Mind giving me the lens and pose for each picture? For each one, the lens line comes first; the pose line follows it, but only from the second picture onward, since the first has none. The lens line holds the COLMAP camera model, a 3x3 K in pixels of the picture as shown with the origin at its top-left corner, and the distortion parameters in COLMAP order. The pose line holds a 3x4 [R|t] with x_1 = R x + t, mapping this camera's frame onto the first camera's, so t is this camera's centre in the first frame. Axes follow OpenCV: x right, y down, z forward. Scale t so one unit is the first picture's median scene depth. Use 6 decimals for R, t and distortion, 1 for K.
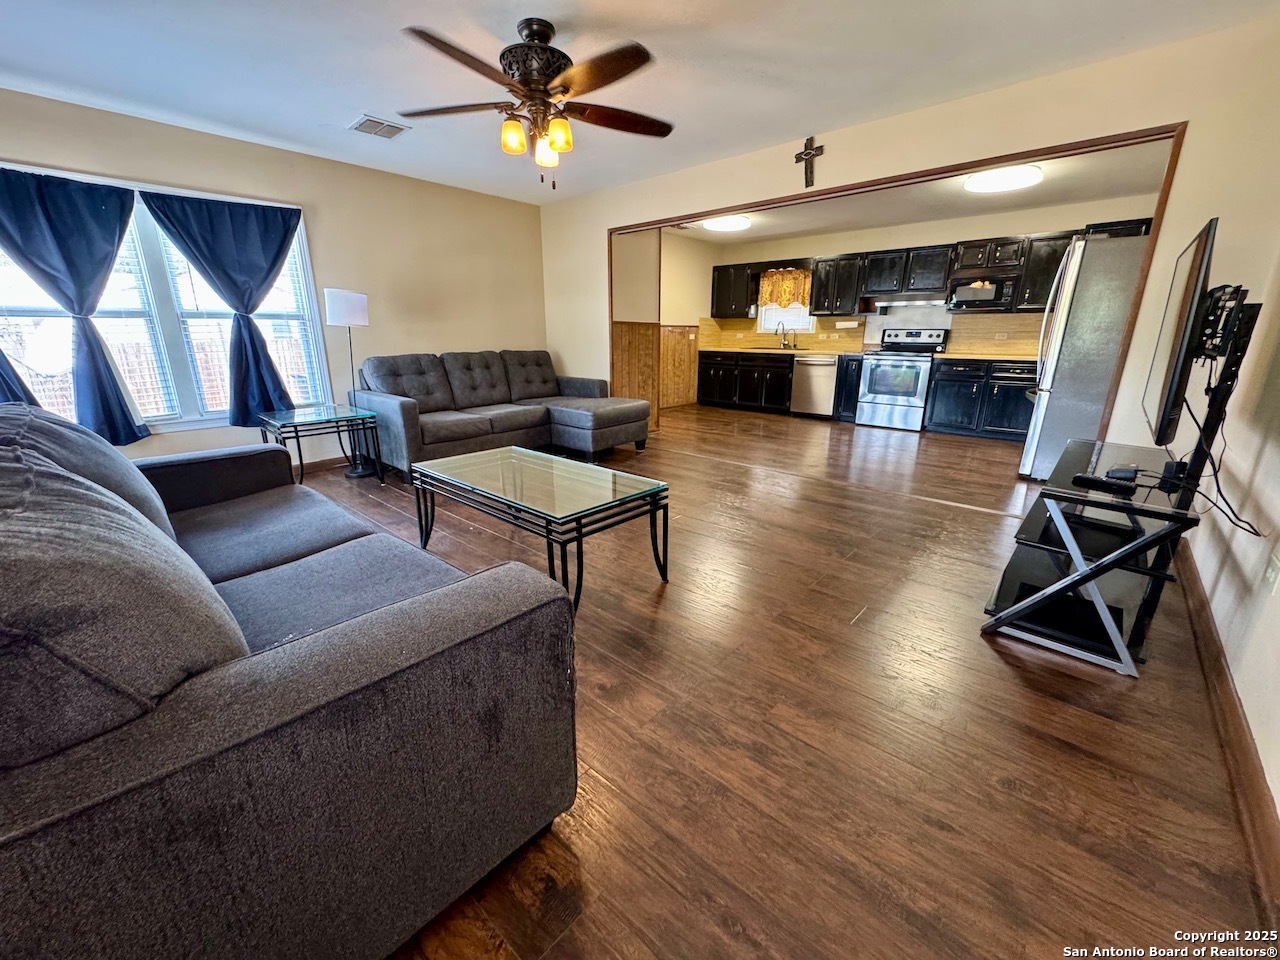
lens RADIAL K [[522.1, 0, 635.5], [0, 522.1, 481.7], [0, 0, 1]] dist [-0.001400, -0.000071]
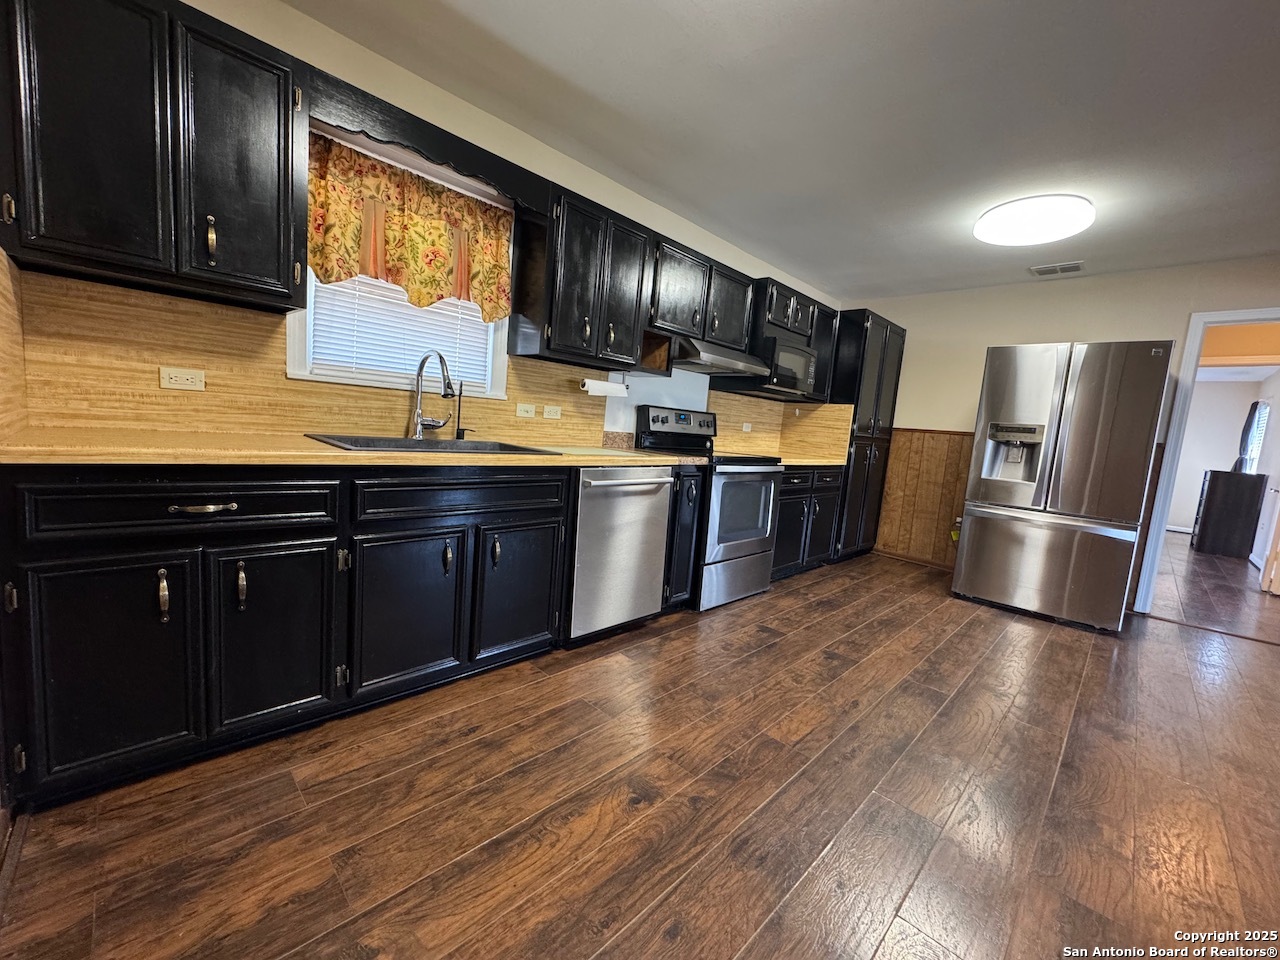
lens RADIAL K [[510.9, 0, 637.4], [0, 510.9, 479.8], [0, 0, 1]] dist [-0.000718, -0.000537]
pose [[0.049432, -0.108077, 0.992913, -0.003258], [0.194901, 0.976060, 0.096539, -0.265361], [-0.979577, 0.188748, 0.069312, 0.964102]]
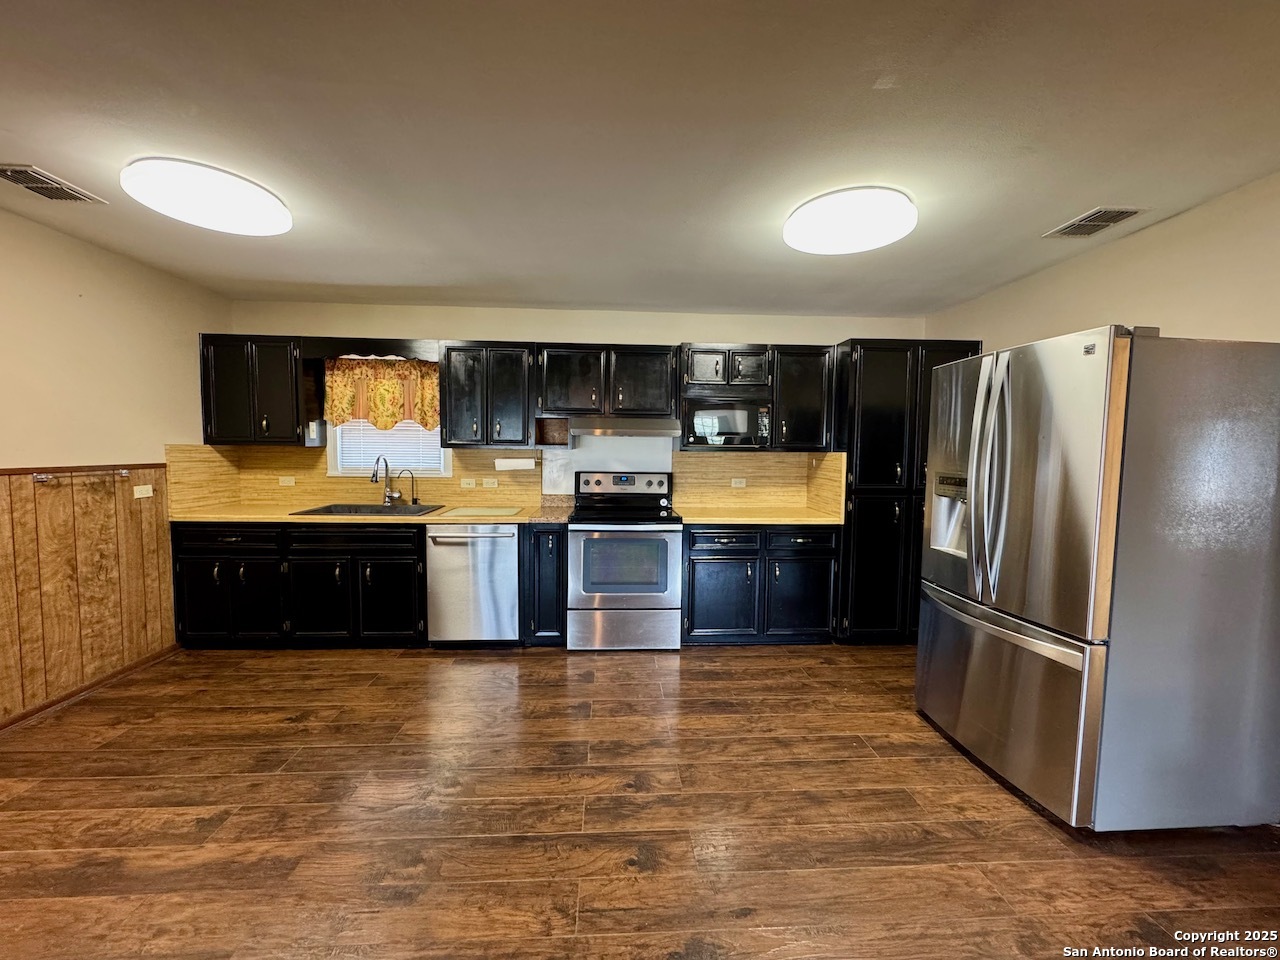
lens RADIAL K [[510.9, 0, 637.4], [0, 510.9, 479.8], [0, 0, 1]] dist [-0.000718, -0.000537]
pose [[0.704507, -0.036628, 0.708751, 0.112685], [0.184903, 0.973650, -0.133478, -0.189059], [-0.685187, 0.225087, 0.692716, 0.541628]]
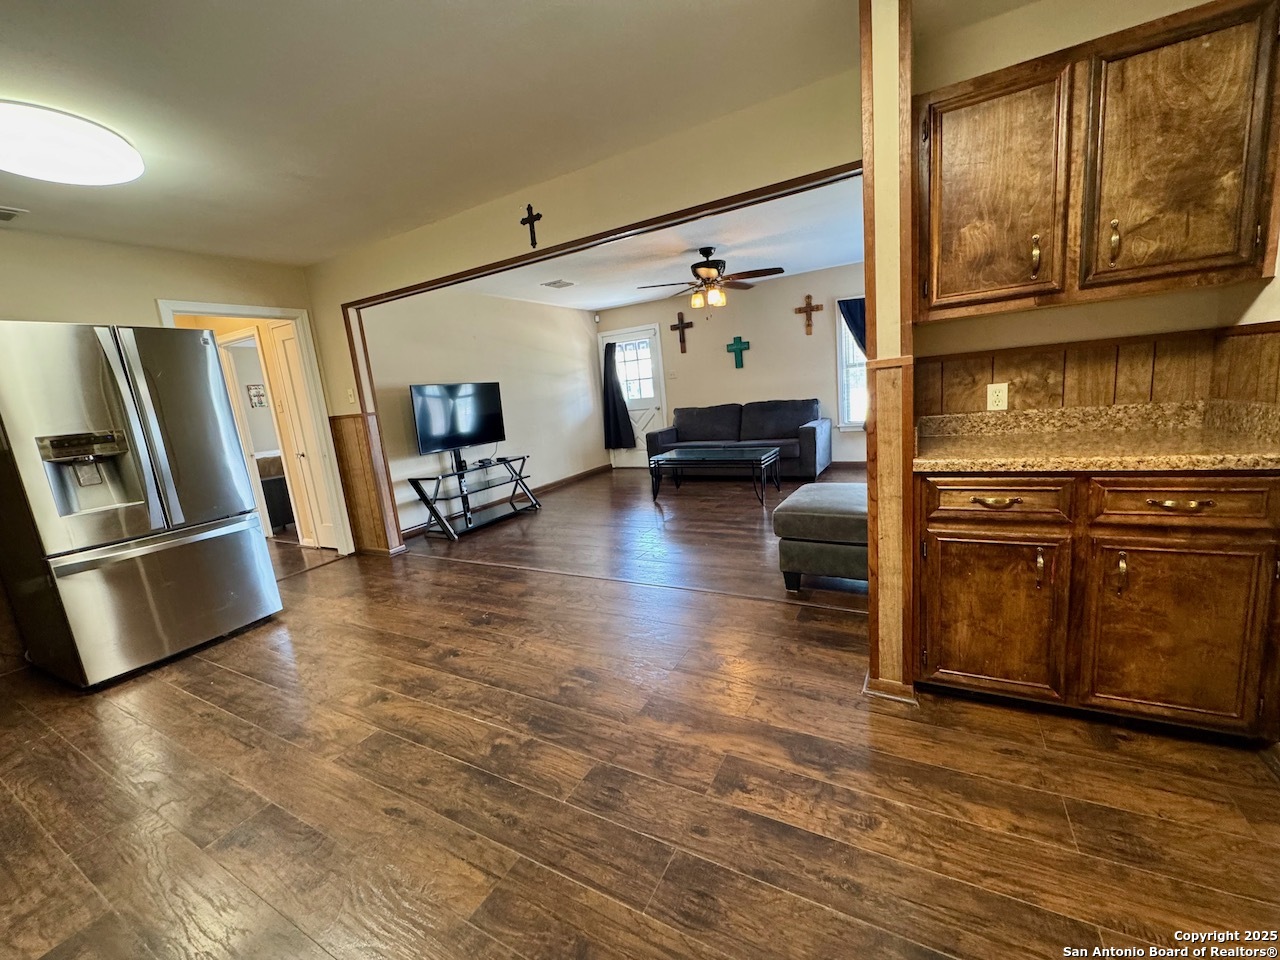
lens RADIAL K [[510.9, 0, 637.4], [0, 510.9, 479.8], [0, 0, 1]] dist [-0.000718, -0.000537]
pose [[-0.970757, 0.128493, -0.202780, 0.206781], [0.028856, 0.901028, 0.432801, -0.313261], [0.238322, 0.414293, -0.878387, 1.050016]]
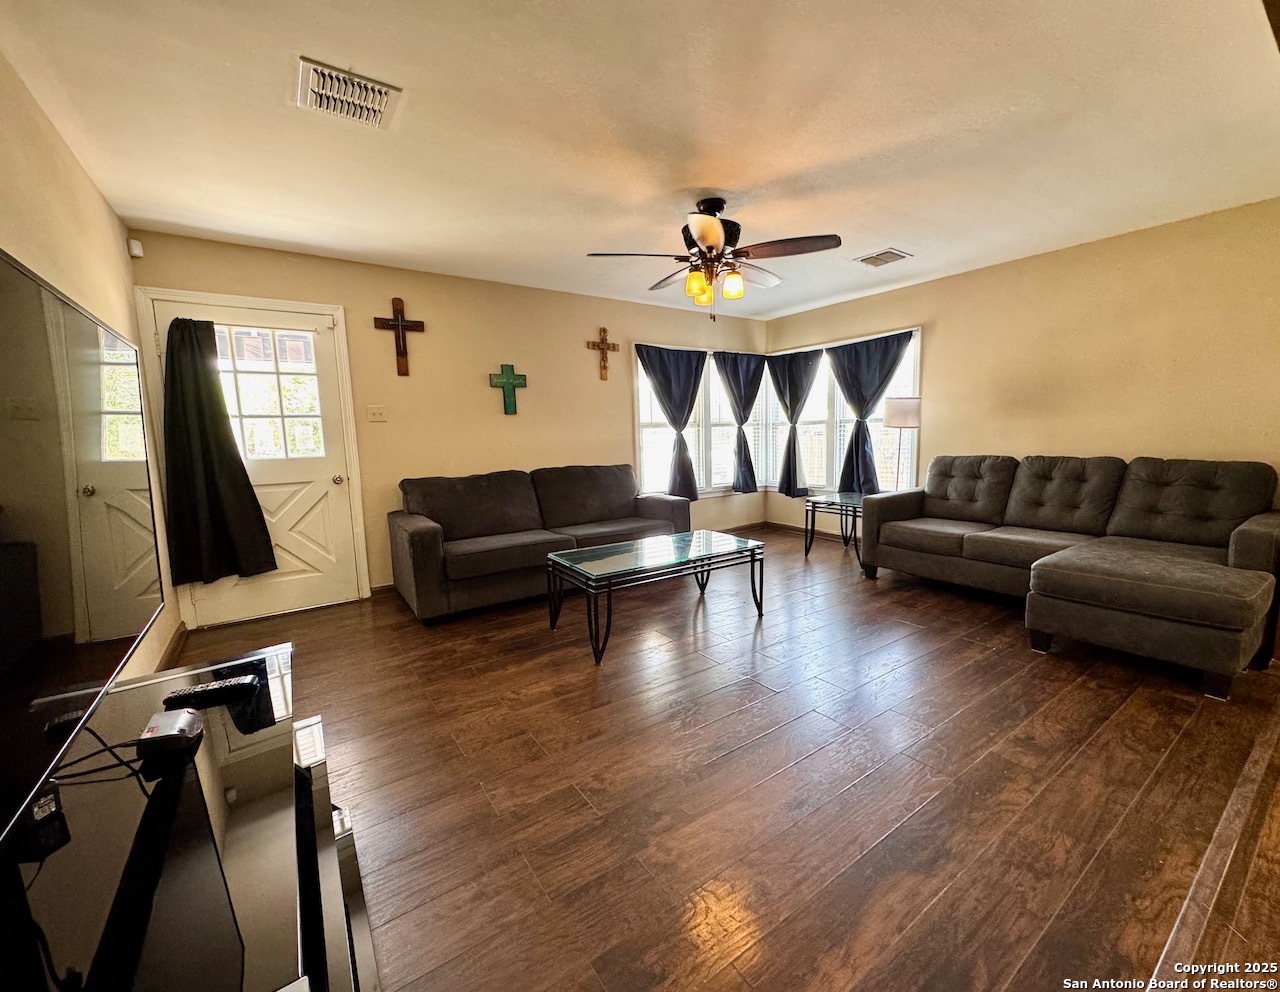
lens RADIAL K [[533.4, 0, 660.5], [0, 533.4, 495.4], [0, 0, 1]] dist [-0.000788, -0.000061]
pose [[-0.208382, 0.123460, -0.970224, 0.387372], [-0.246071, 0.953473, 0.174179, -0.136869], [0.946587, 0.275040, -0.168306, 0.441630]]
